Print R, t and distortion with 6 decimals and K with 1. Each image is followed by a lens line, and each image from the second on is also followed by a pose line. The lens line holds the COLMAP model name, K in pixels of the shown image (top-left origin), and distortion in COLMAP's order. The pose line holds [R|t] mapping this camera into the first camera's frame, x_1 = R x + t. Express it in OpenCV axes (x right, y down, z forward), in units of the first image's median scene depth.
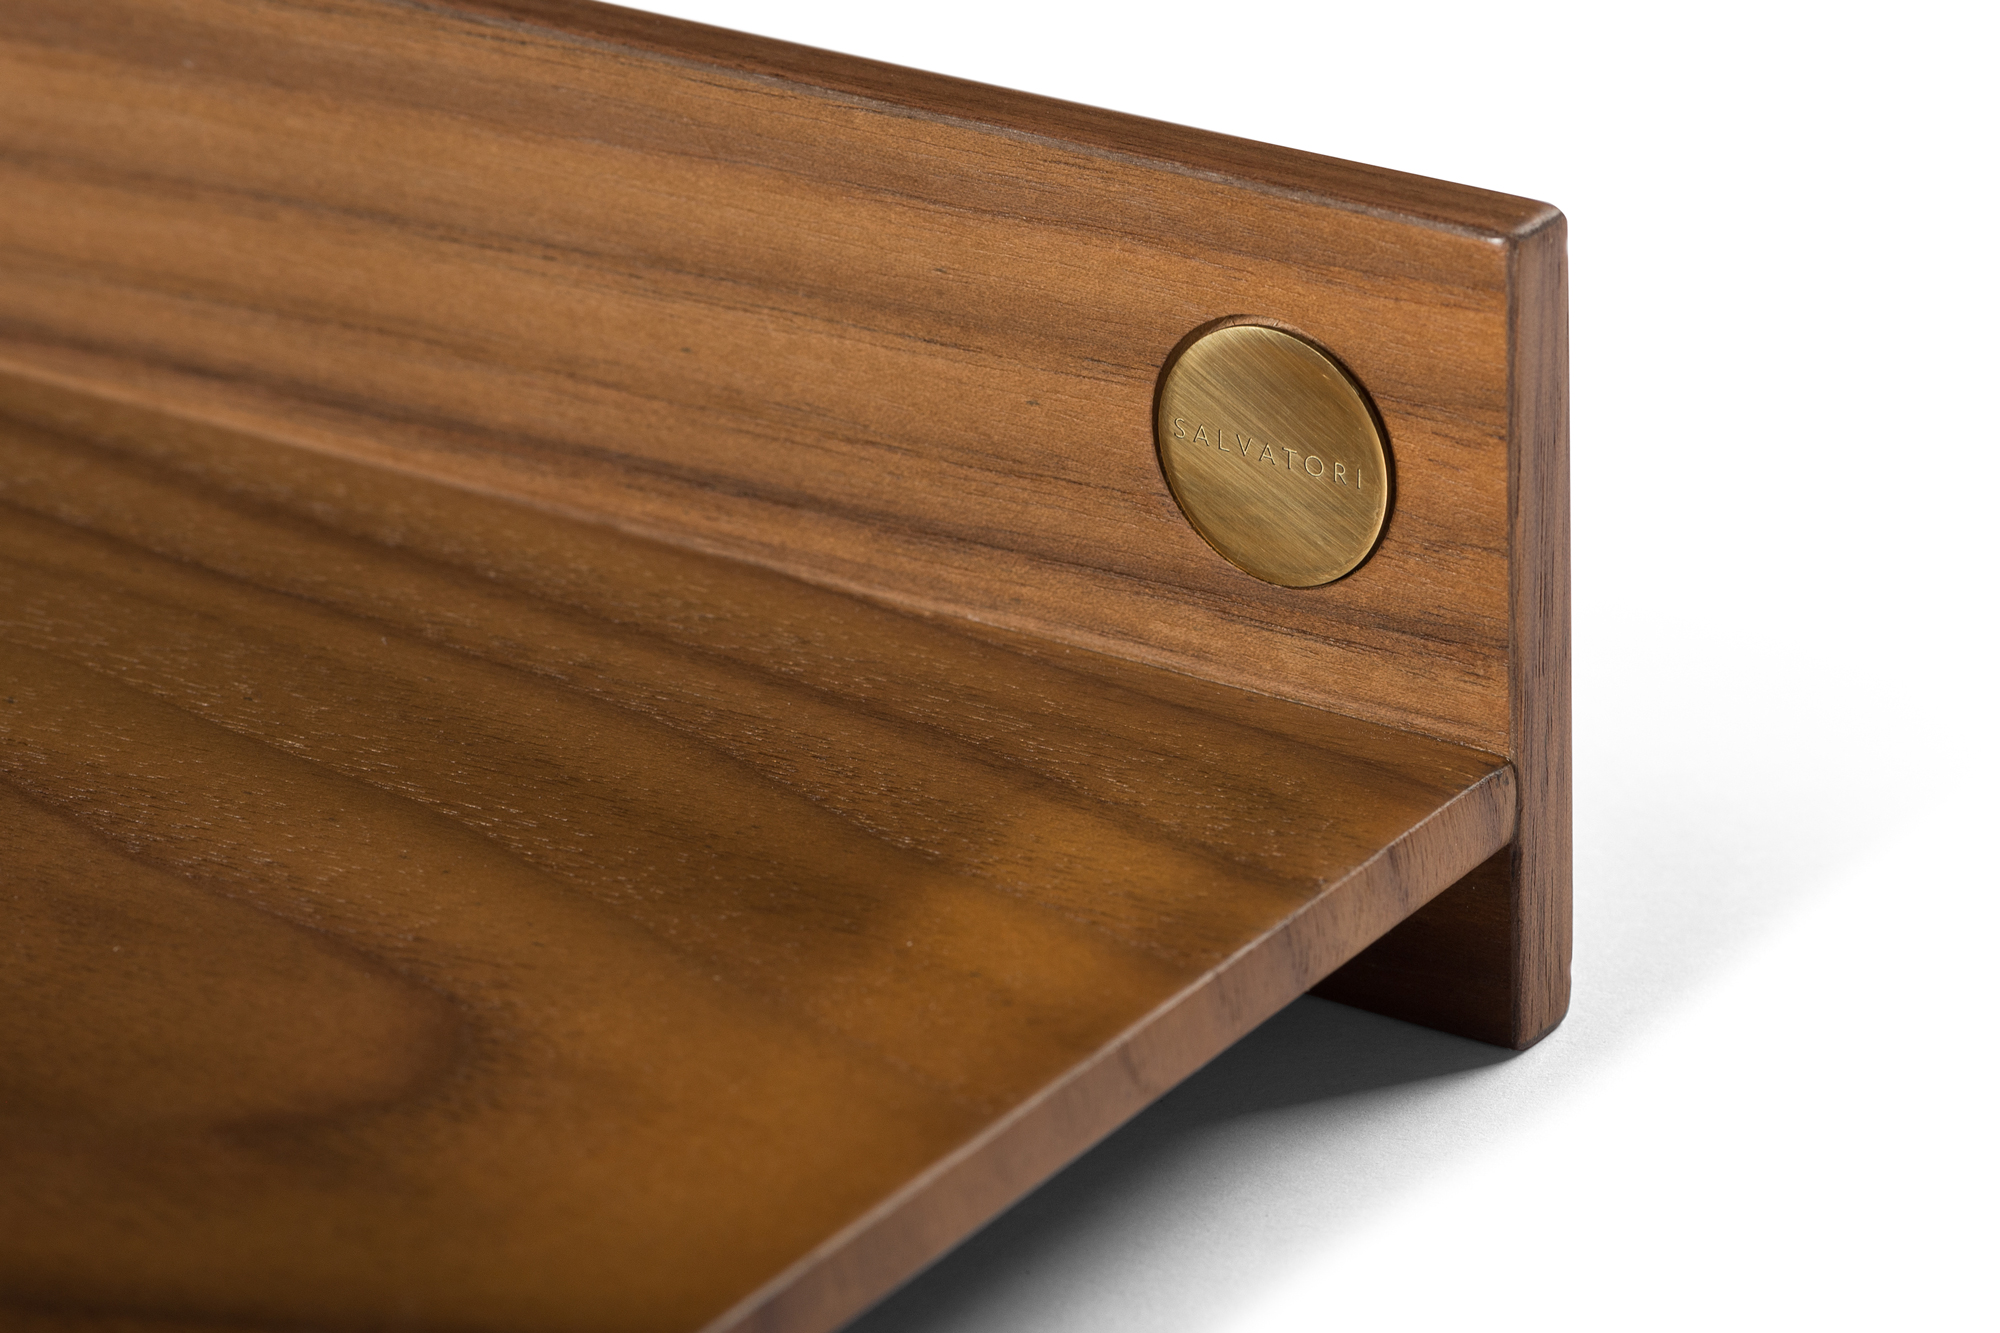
lens RADIAL K [[7690.3, 0, 1000.0], [0, 7690.3, 666.5], [0, 0, 1]] dist [-0.229792, 2.629637]
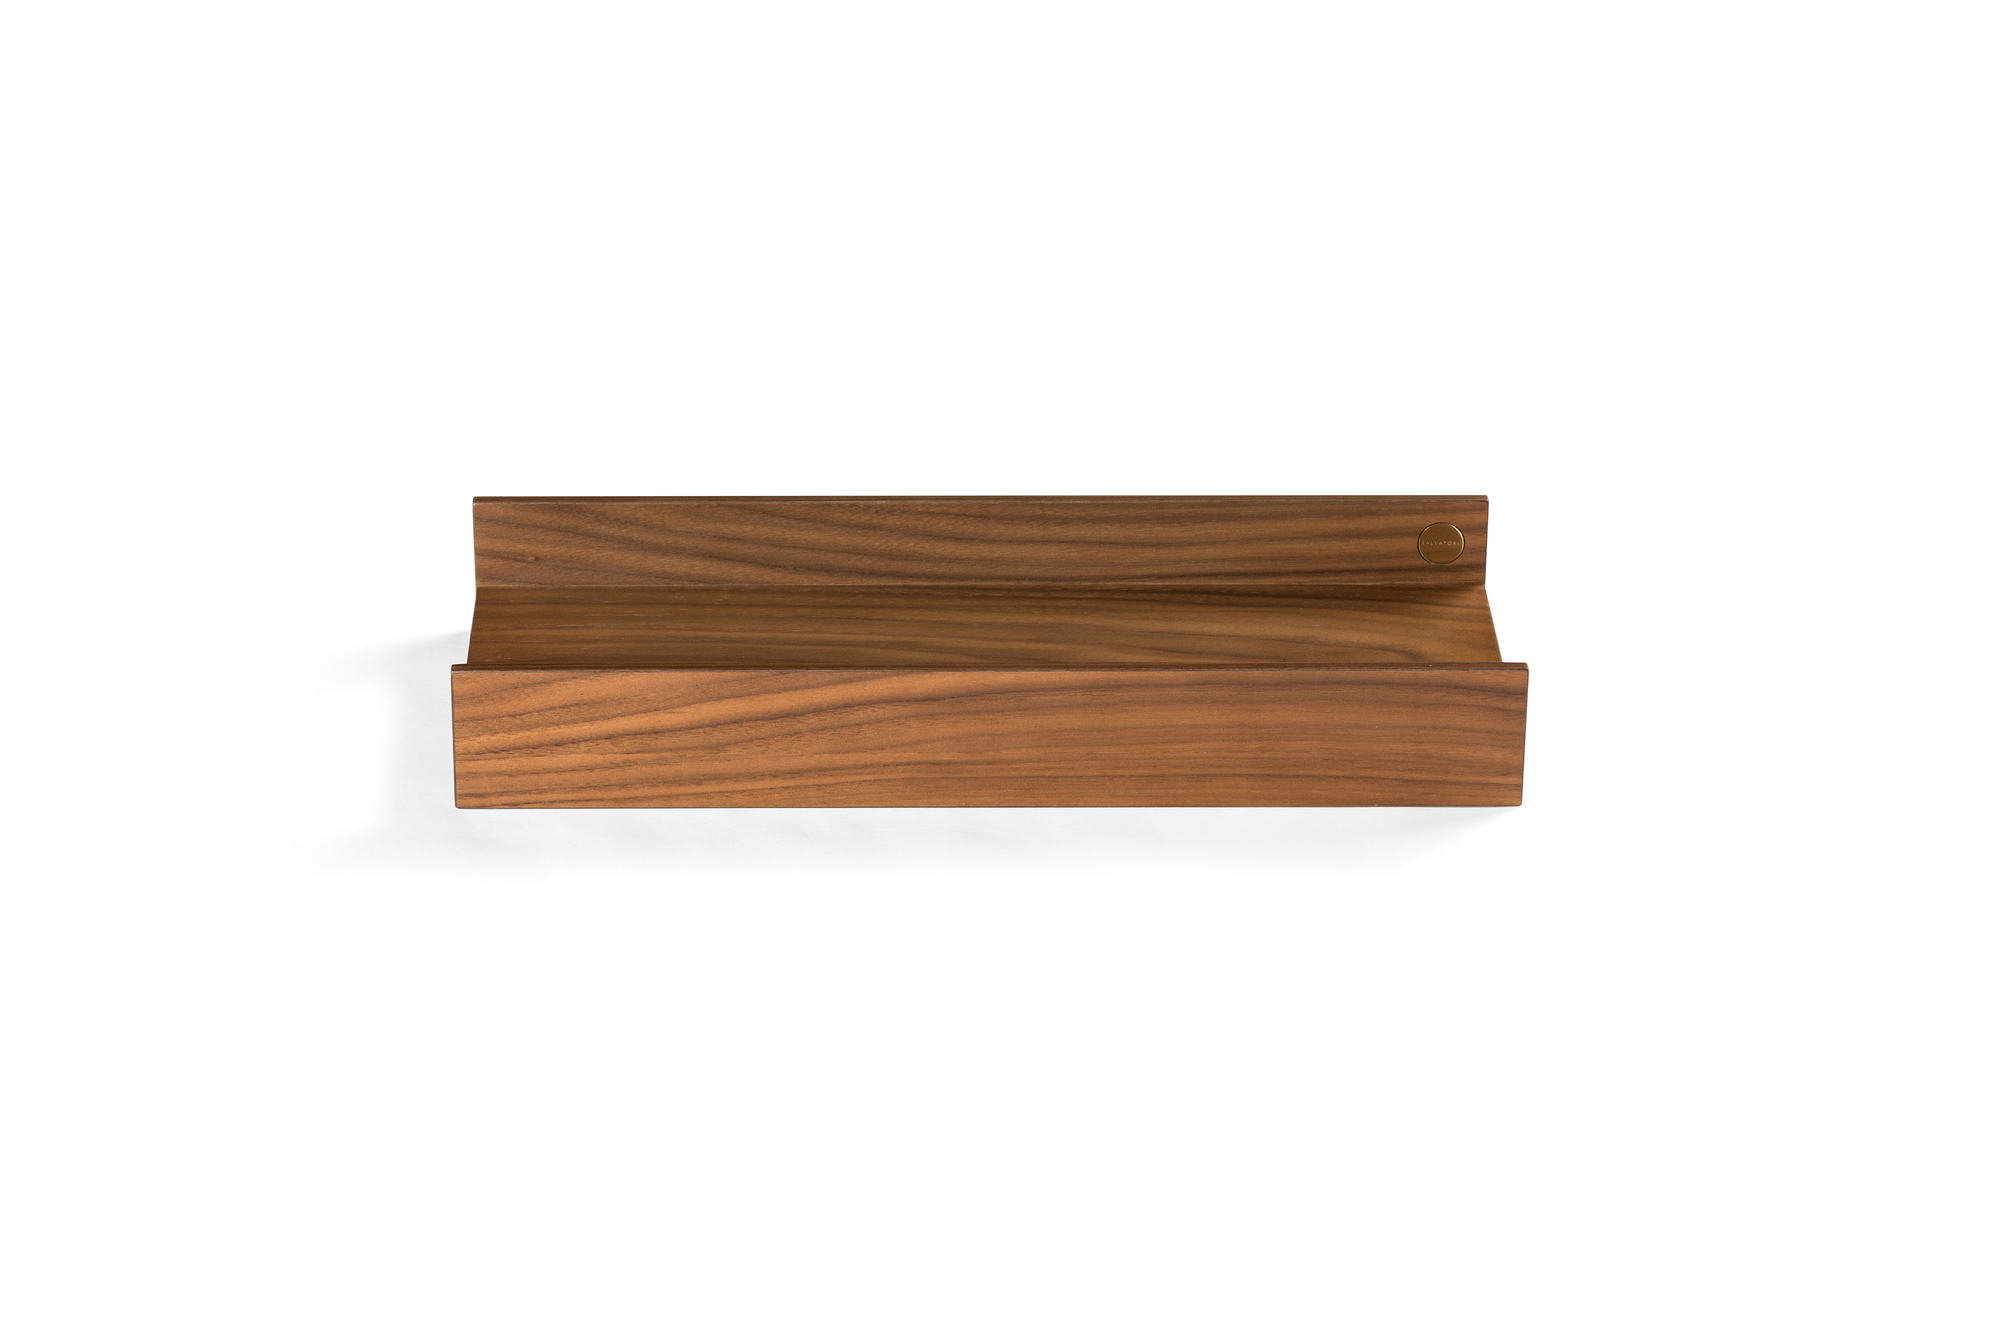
lens RADIAL K [[6503.7, 0, 1000.0], [0, 6503.7, 665.5], [0, 0, 1]] dist [-0.319082, 0.419806]
pose [[0.808138, -0.213482, 0.548944, -3.039256], [0.214040, 0.974728, 0.063965, -0.332066], [-0.548726, 0.065804, 0.833408, -3.041448]]
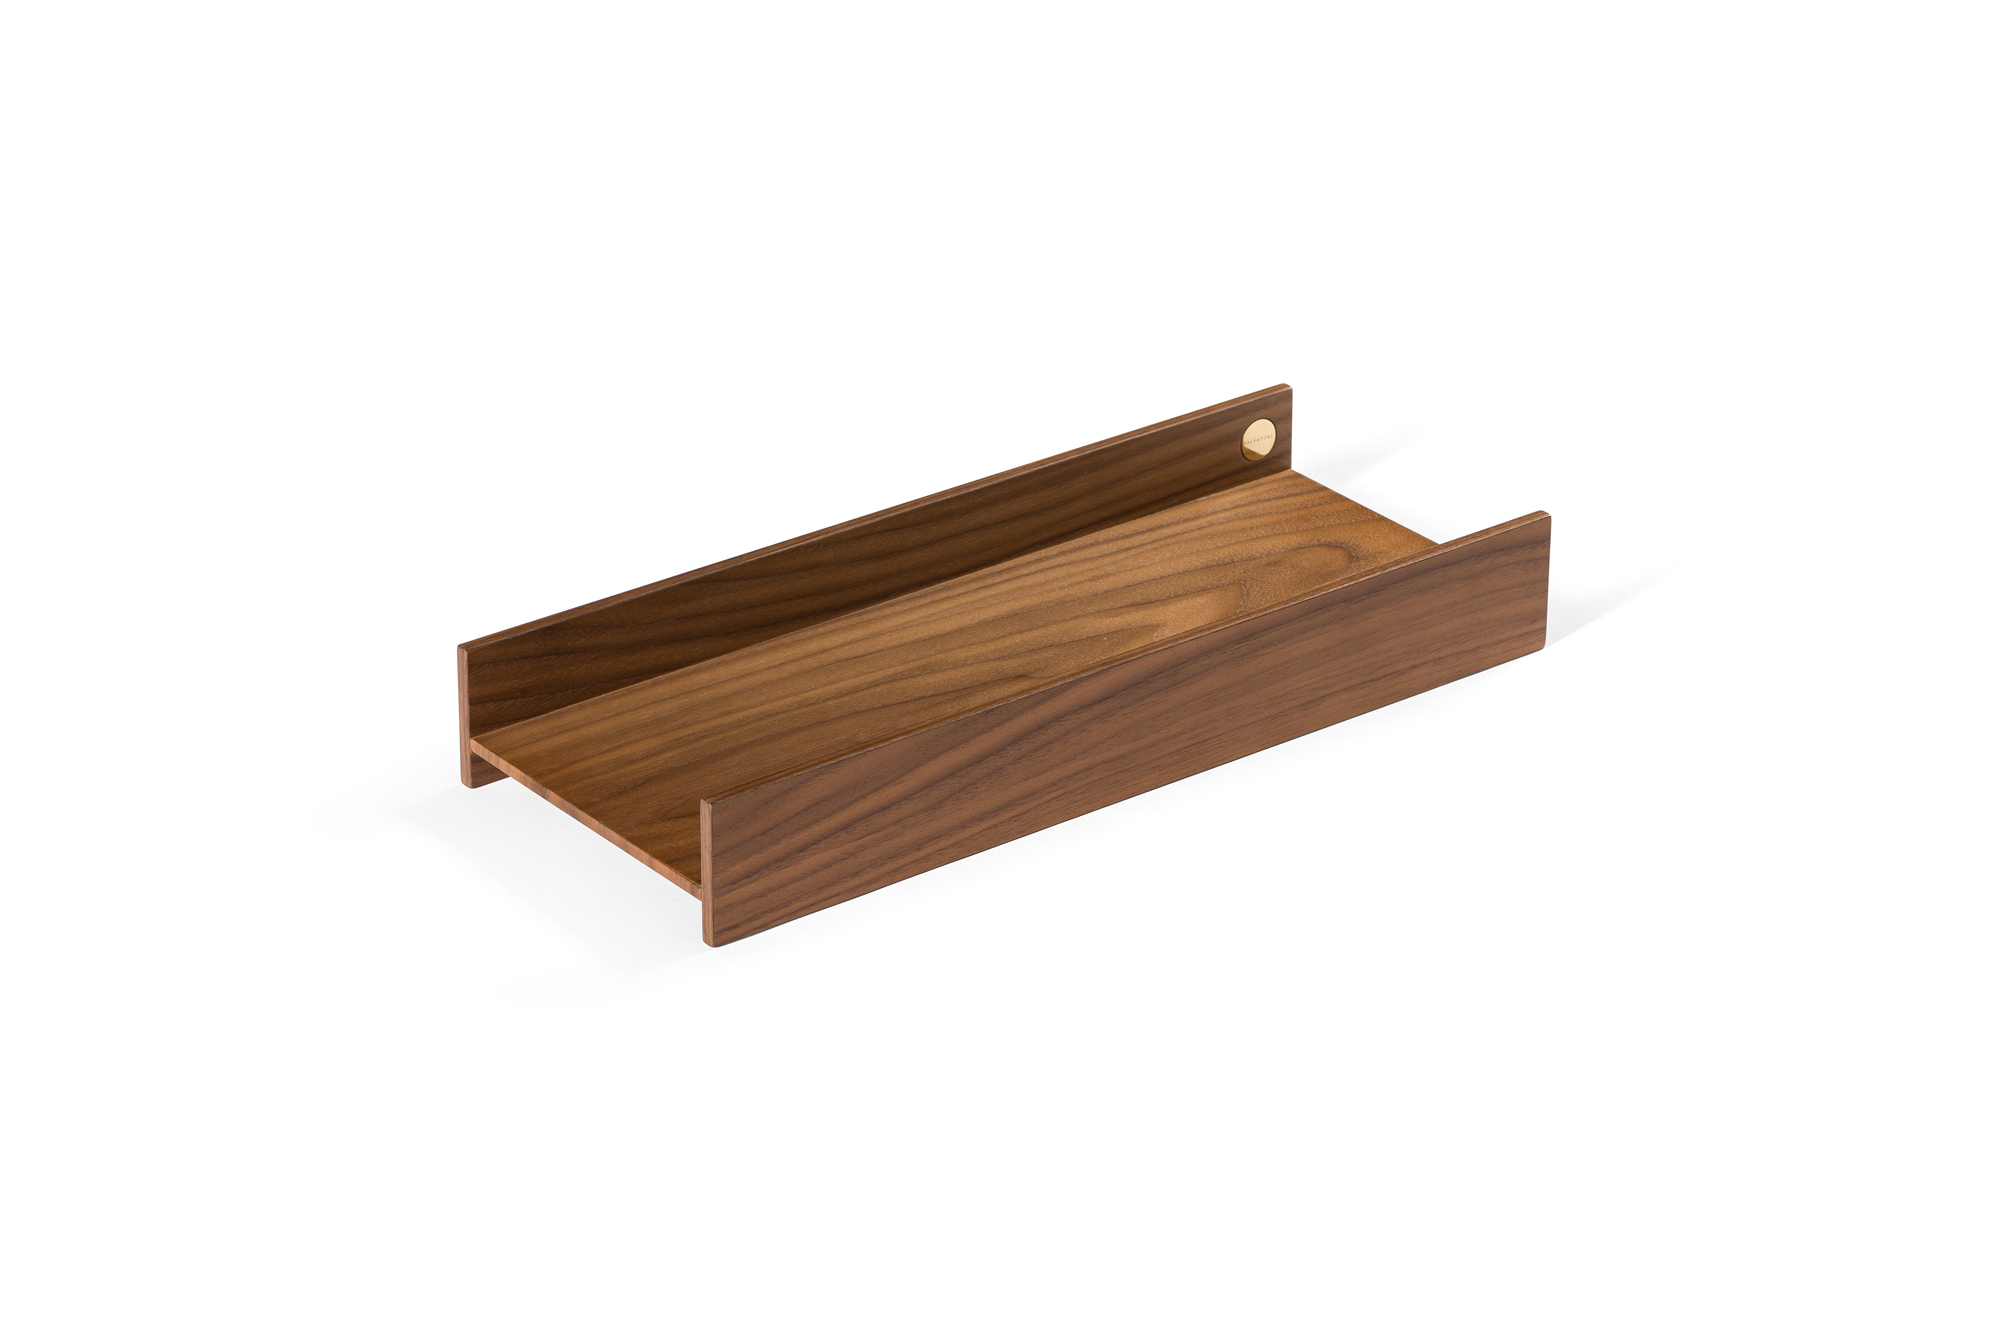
lens RADIAL K [[6503.7, 0, 1000.0], [0, 6503.7, 665.5], [0, 0, 1]] dist [-0.319082, 0.419806]
pose [[0.275630, -0.384035, 0.881218, -4.614239], [0.381630, 0.885105, 0.266362, -1.313528], [-0.882262, 0.262882, 0.390521, -0.806862]]
